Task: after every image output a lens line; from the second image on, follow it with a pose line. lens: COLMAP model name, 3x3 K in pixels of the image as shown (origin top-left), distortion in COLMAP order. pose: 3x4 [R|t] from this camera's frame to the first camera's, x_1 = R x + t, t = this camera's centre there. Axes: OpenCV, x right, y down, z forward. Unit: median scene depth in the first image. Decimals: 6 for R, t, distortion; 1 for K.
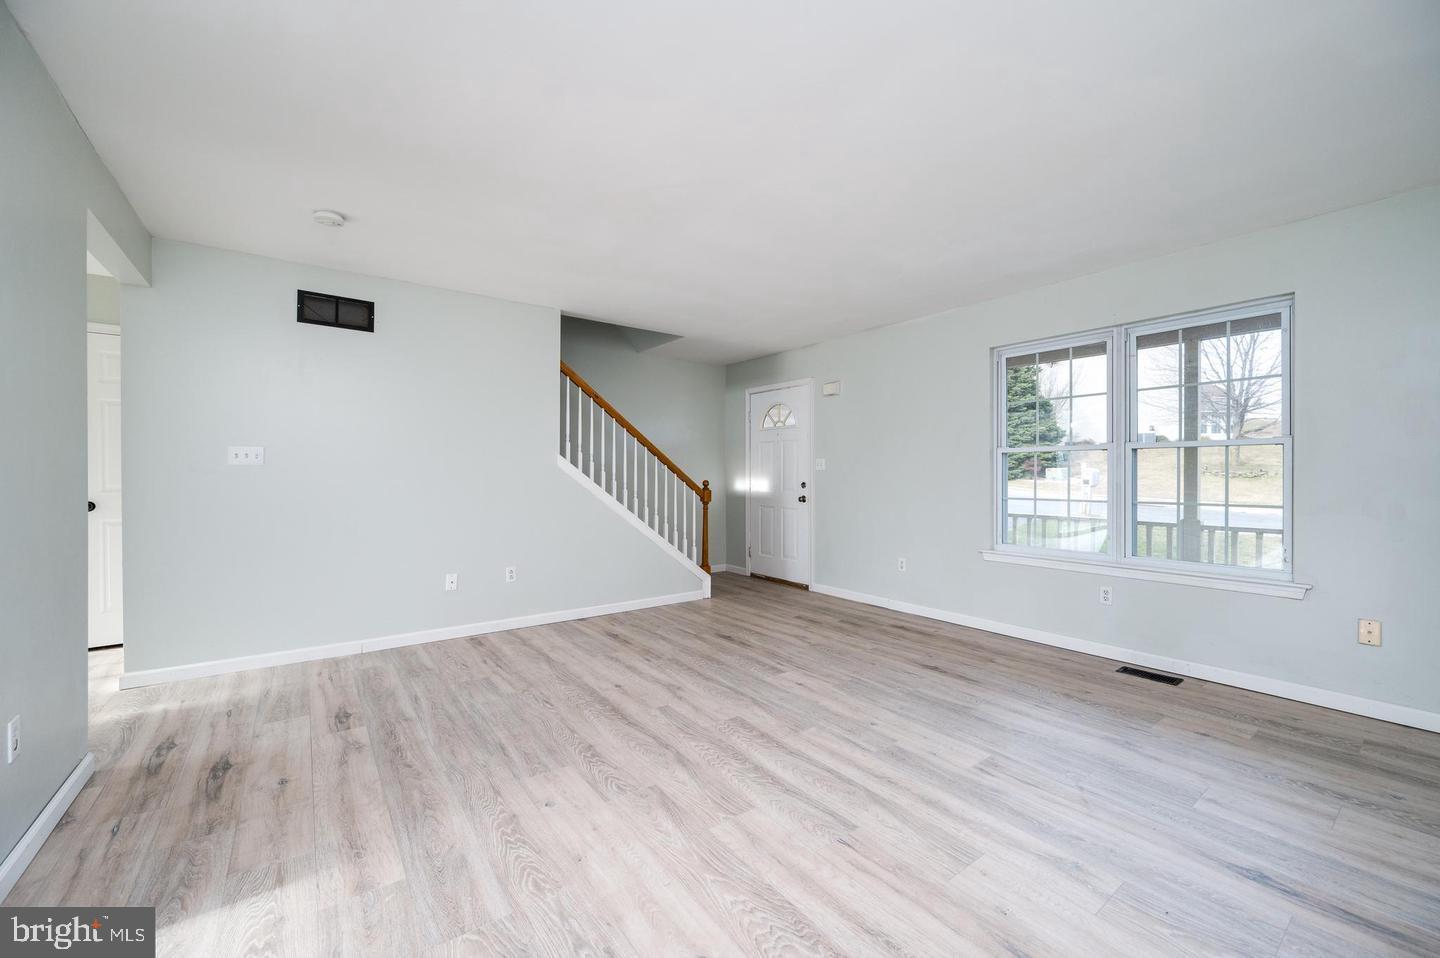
lens RADIAL K [[565.4, 0, 723.1], [0, 565.4, 476.6], [0, 0, 1]] dist [-0.001181, 0.000004]
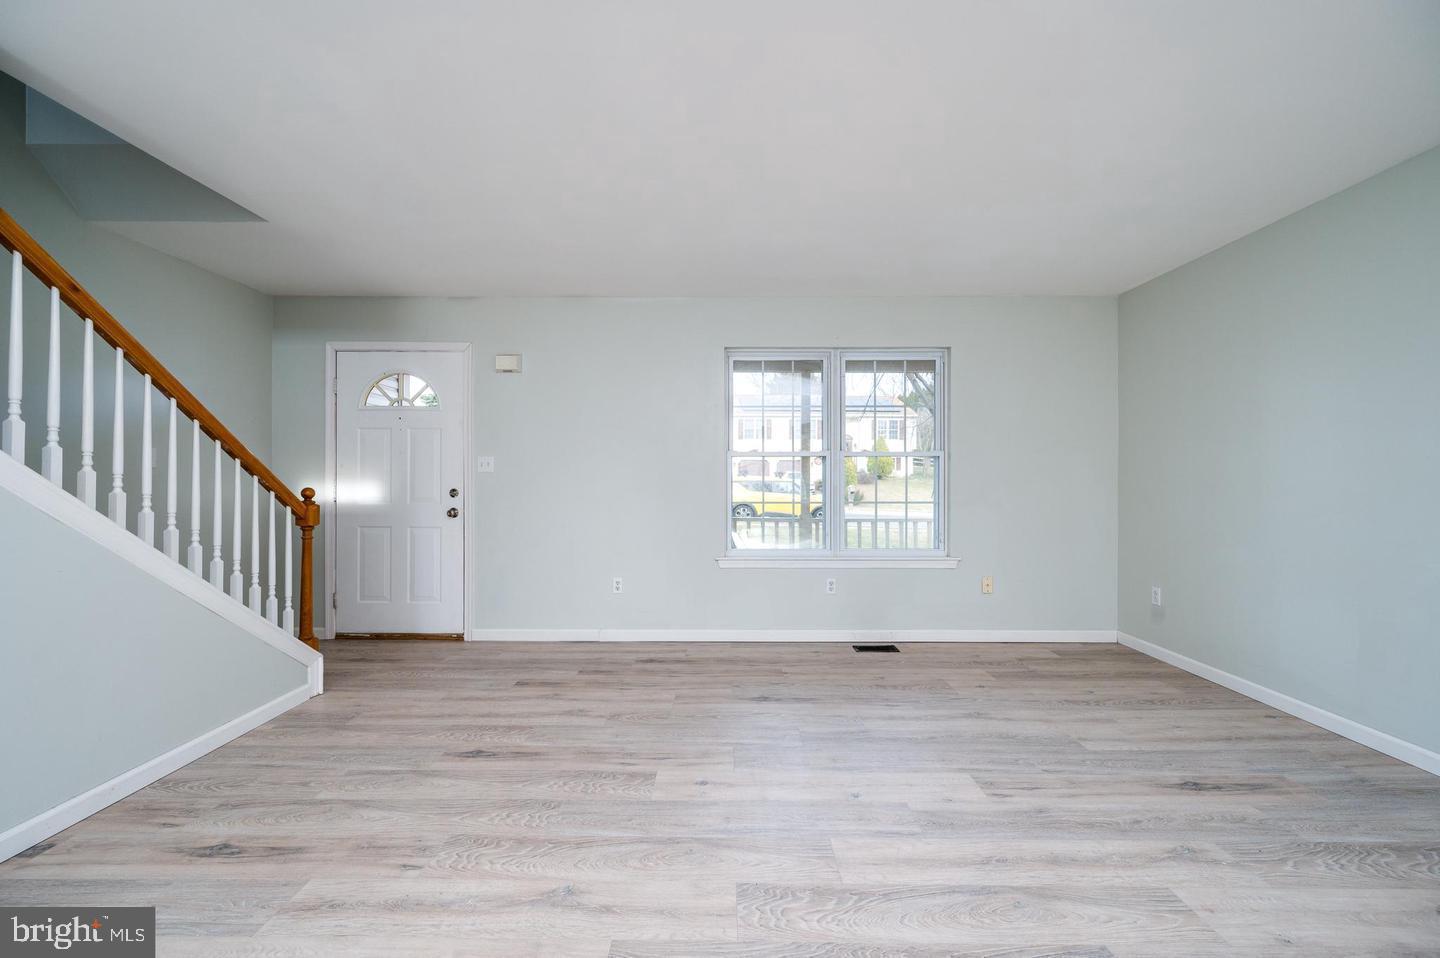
lens RADIAL K [[565.4, 0, 723.1], [0, 565.4, 476.6], [0, 0, 1]] dist [-0.001181, 0.000004]
pose [[0.604189, 0.004080, 0.796830, -0.379587], [0.001353, 0.999980, -0.006146, -0.000843], [-0.796840, 0.004791, 0.604172, 0.537809]]
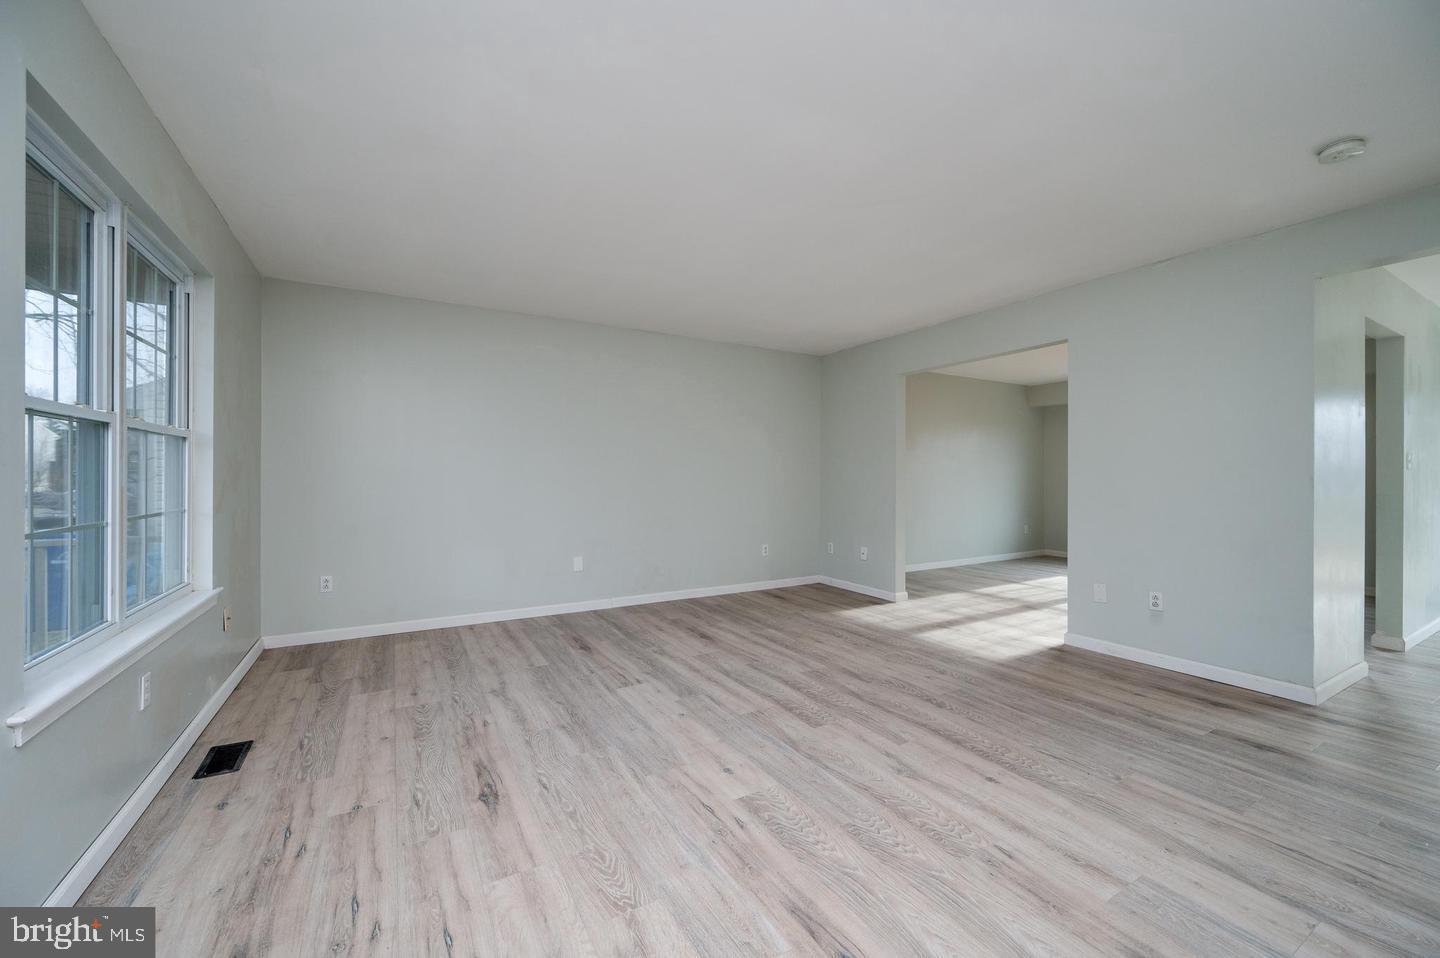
lens RADIAL K [[565.4, 0, 723.1], [0, 565.4, 476.6], [0, 0, 1]] dist [-0.001181, 0.000004]
pose [[-0.993710, -0.002169, 0.111961, 0.060159], [-0.002079, 0.999997, 0.000921, -0.000530], [-0.111963, 0.000682, -0.993712, 1.623731]]
